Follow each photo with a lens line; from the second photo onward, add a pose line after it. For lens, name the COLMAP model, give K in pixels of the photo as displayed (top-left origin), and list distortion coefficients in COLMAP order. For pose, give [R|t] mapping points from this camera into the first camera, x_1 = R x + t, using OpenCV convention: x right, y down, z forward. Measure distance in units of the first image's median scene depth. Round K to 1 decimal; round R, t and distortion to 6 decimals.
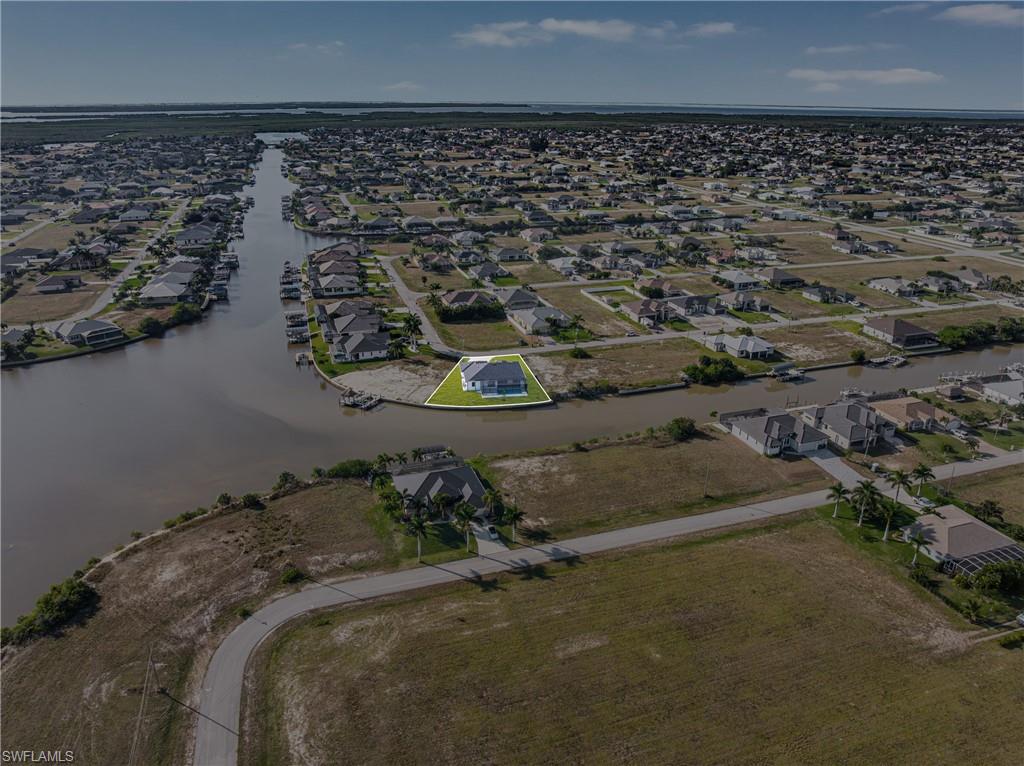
lens RADIAL K [[707.5, 0, 512.0], [0, 707.5, 383.0], [0, 0, 1]] dist [-0.036533, 0.000448]
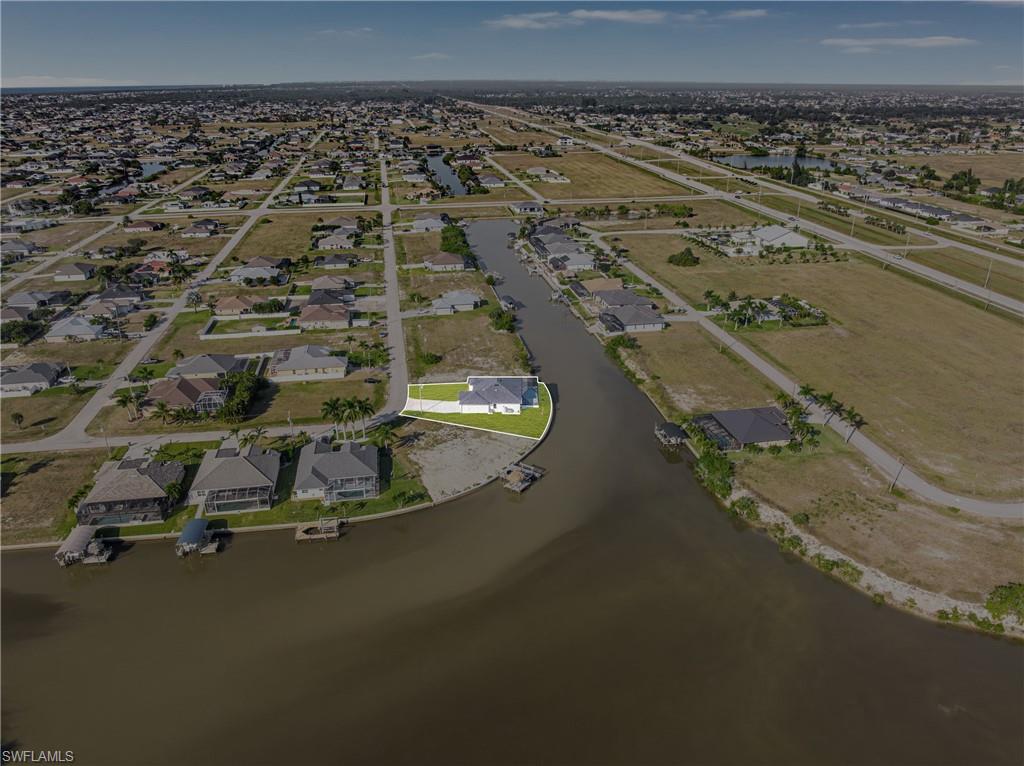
lens RADIAL K [[733.5, 0, 512.0], [0, 733.5, 383.0], [0, 0, 1]] dist [-0.043247, 0.000161]
pose [[0.153111, -0.390032, 0.907982, -0.794833], [0.374779, 0.873093, 0.311847, -0.280613], [-0.914384, 0.292545, 0.279856, 0.657294]]
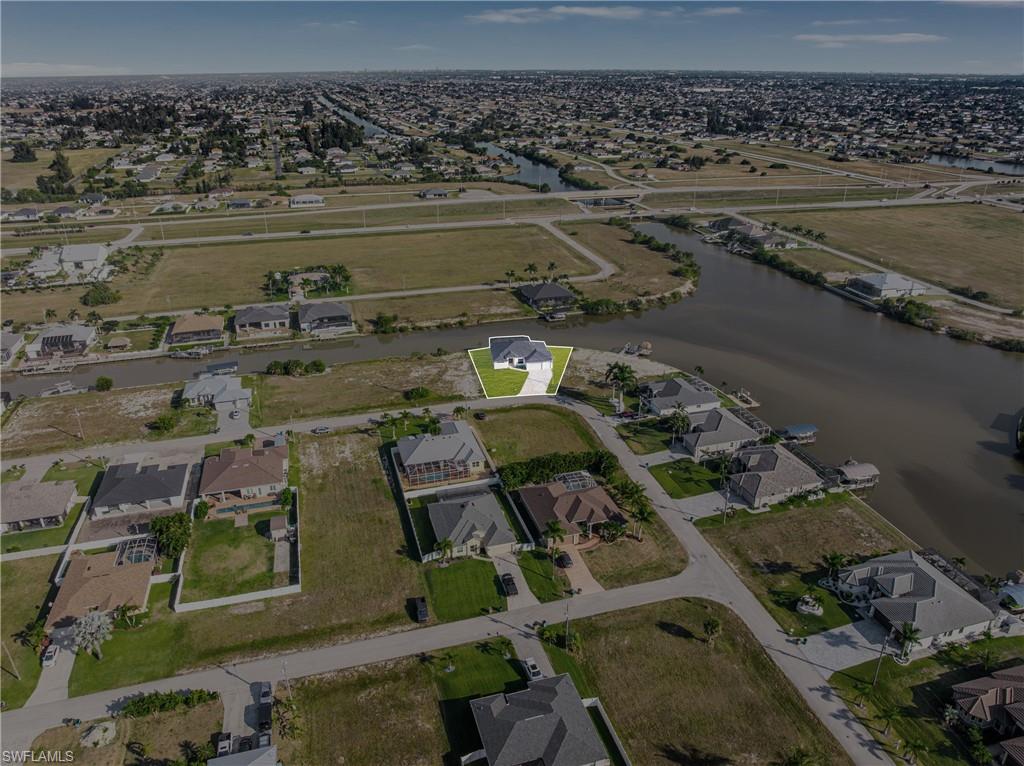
lens RADIAL K [[707.5, 0, 512.0], [0, 707.5, 383.0], [0, 0, 1]] dist [-0.036533, 0.000448]
pose [[-0.999296, -0.018609, 0.032584, -0.046671], [0.010698, 0.691052, 0.722726, -0.678377], [-0.035966, 0.722566, -0.690366, 1.611330]]
